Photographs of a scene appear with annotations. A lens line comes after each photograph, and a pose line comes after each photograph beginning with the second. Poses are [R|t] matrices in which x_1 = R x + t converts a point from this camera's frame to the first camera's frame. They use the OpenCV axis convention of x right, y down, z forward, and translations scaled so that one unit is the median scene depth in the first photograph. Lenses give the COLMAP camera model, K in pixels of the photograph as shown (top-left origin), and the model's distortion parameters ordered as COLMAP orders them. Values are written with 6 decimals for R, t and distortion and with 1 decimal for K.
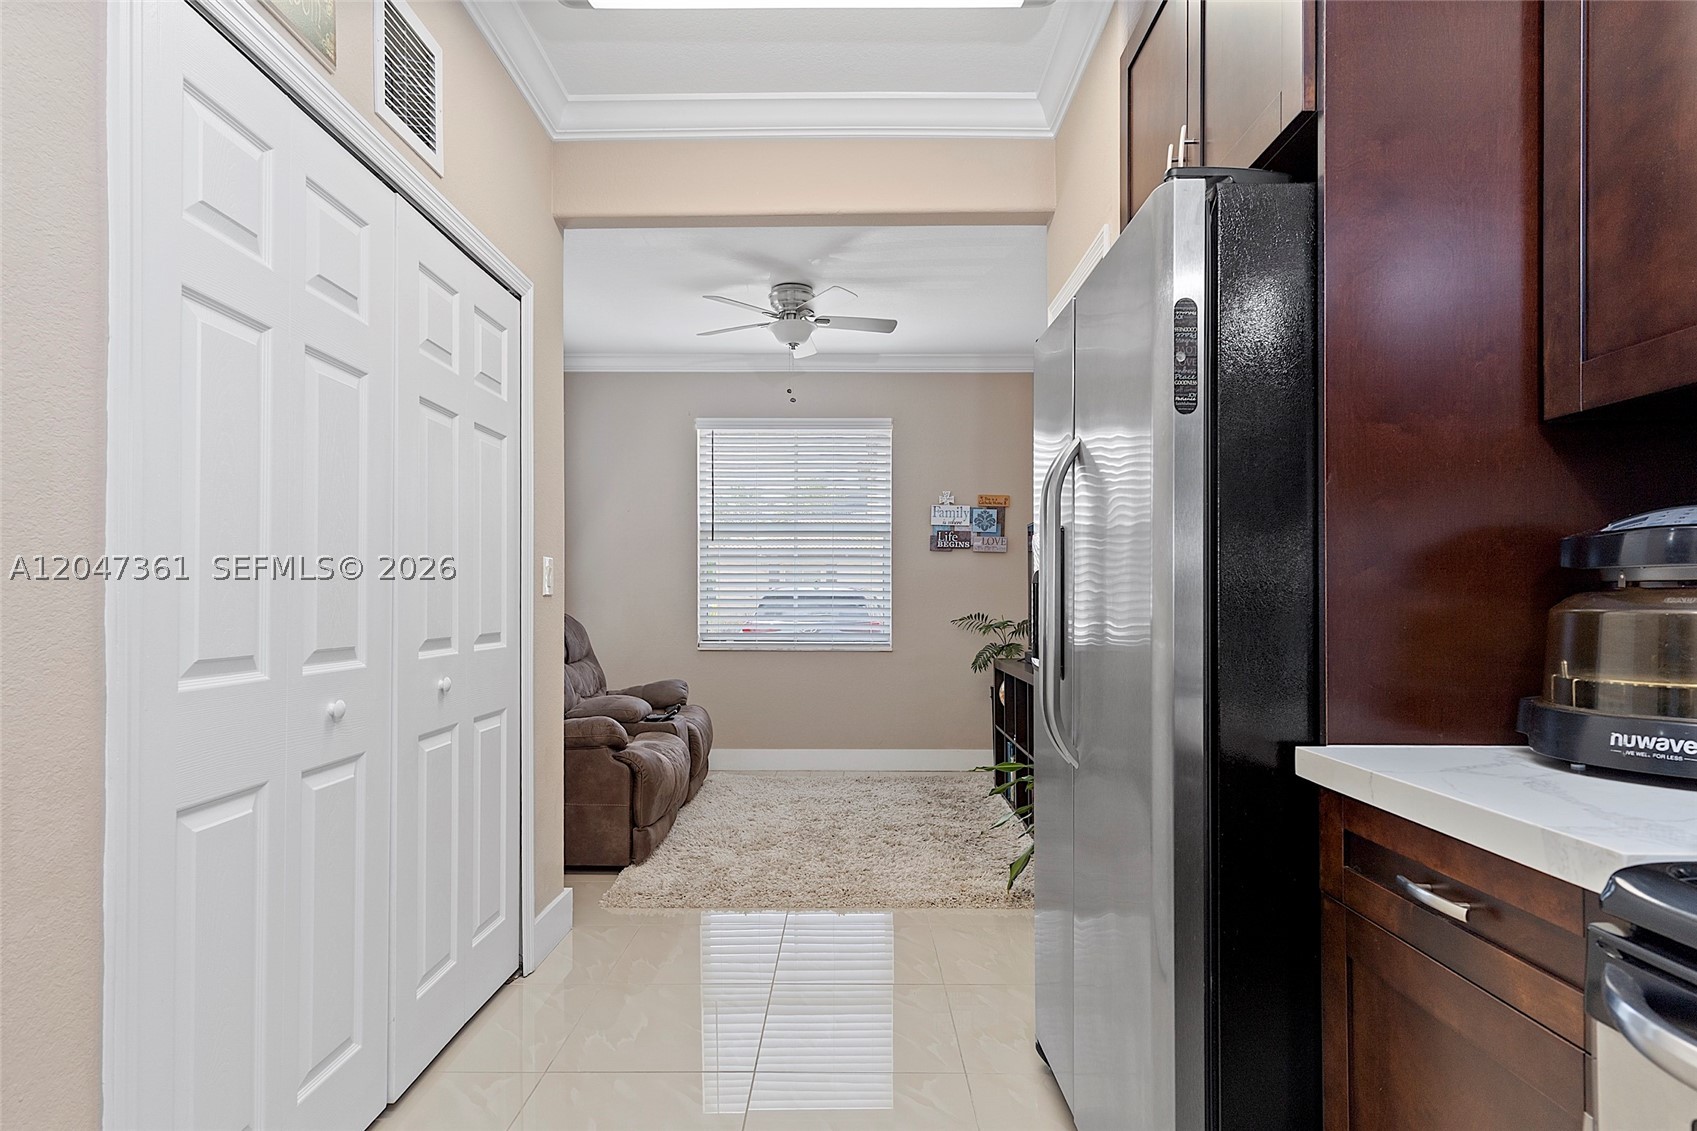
lens RADIAL K [[907.9, 0, 842.7], [0, 907.9, 592.3], [0, 0, 1]] dist [0.000486, 0.000113]
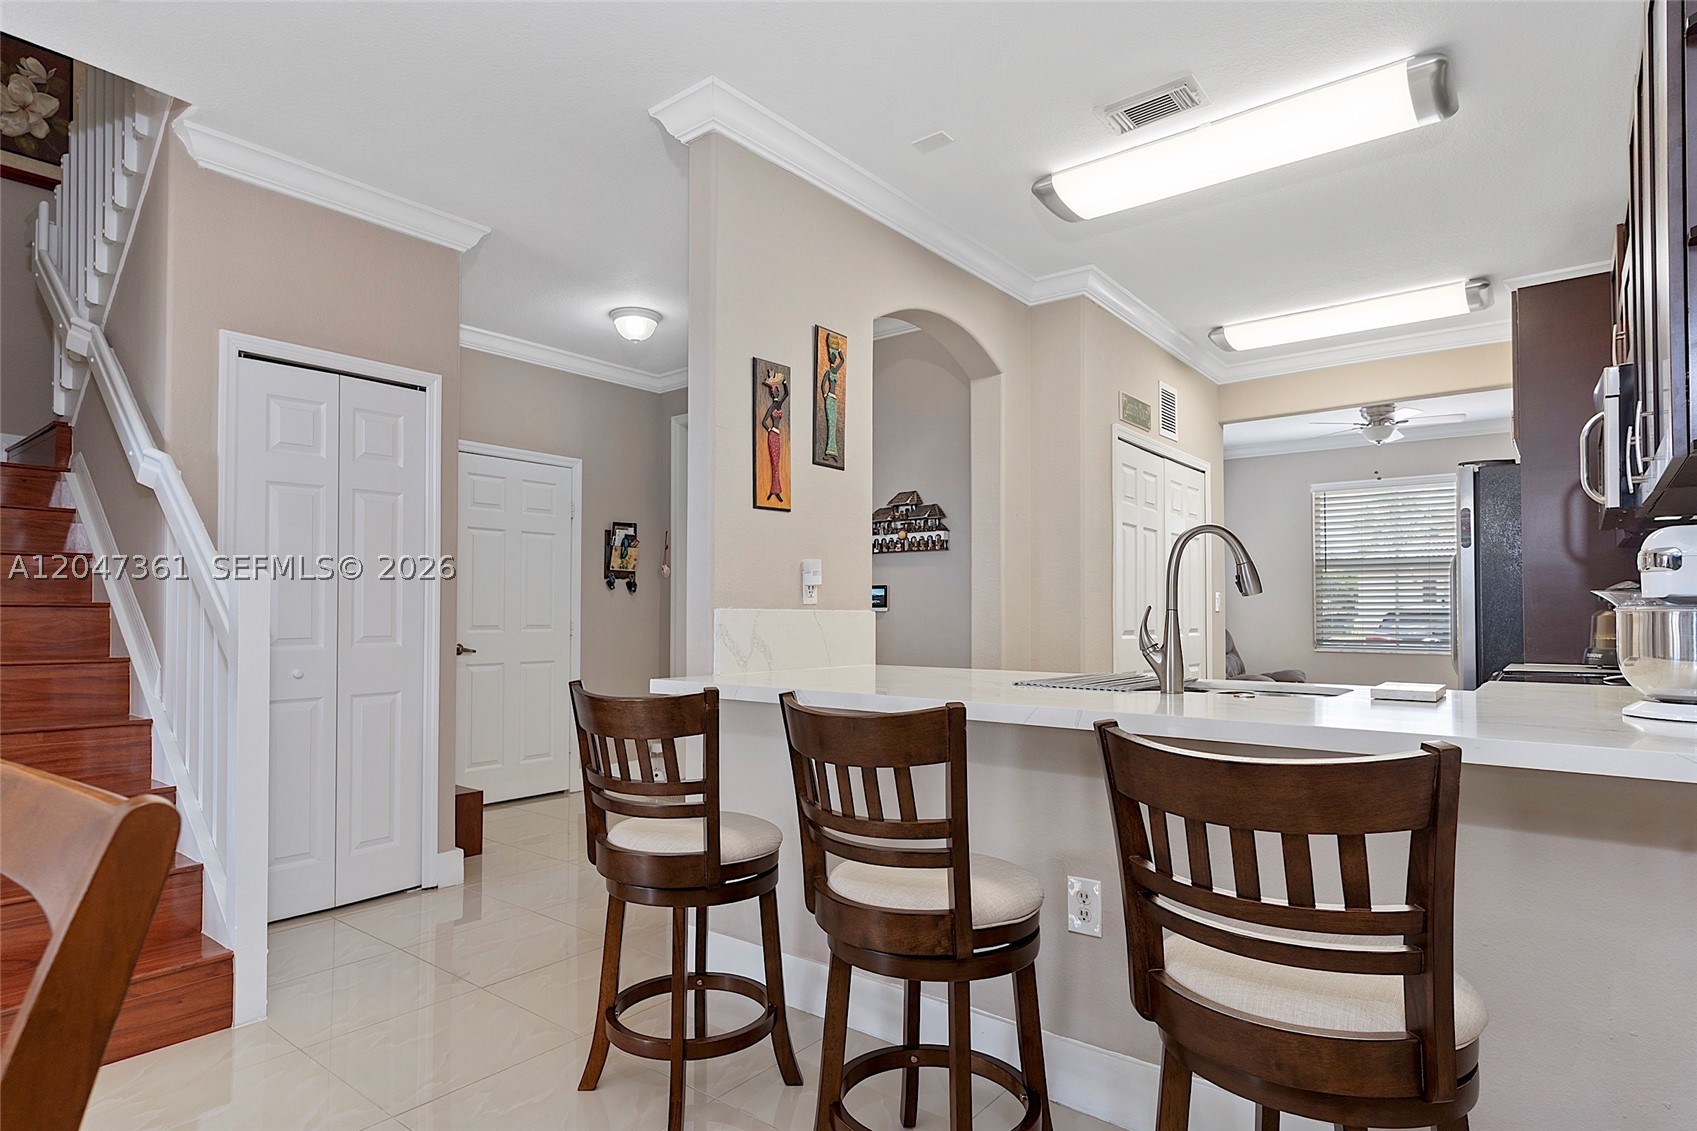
lens RADIAL K [[907.9, 0, 842.7], [0, 907.9, 592.3], [0, 0, 1]] dist [0.000486, 0.000113]
pose [[0.787727, -0.014621, -0.615851, 0.312058], [0.002464, 0.999785, -0.020584, -0.000988], [0.616020, 0.014697, 0.787594, -1.308308]]
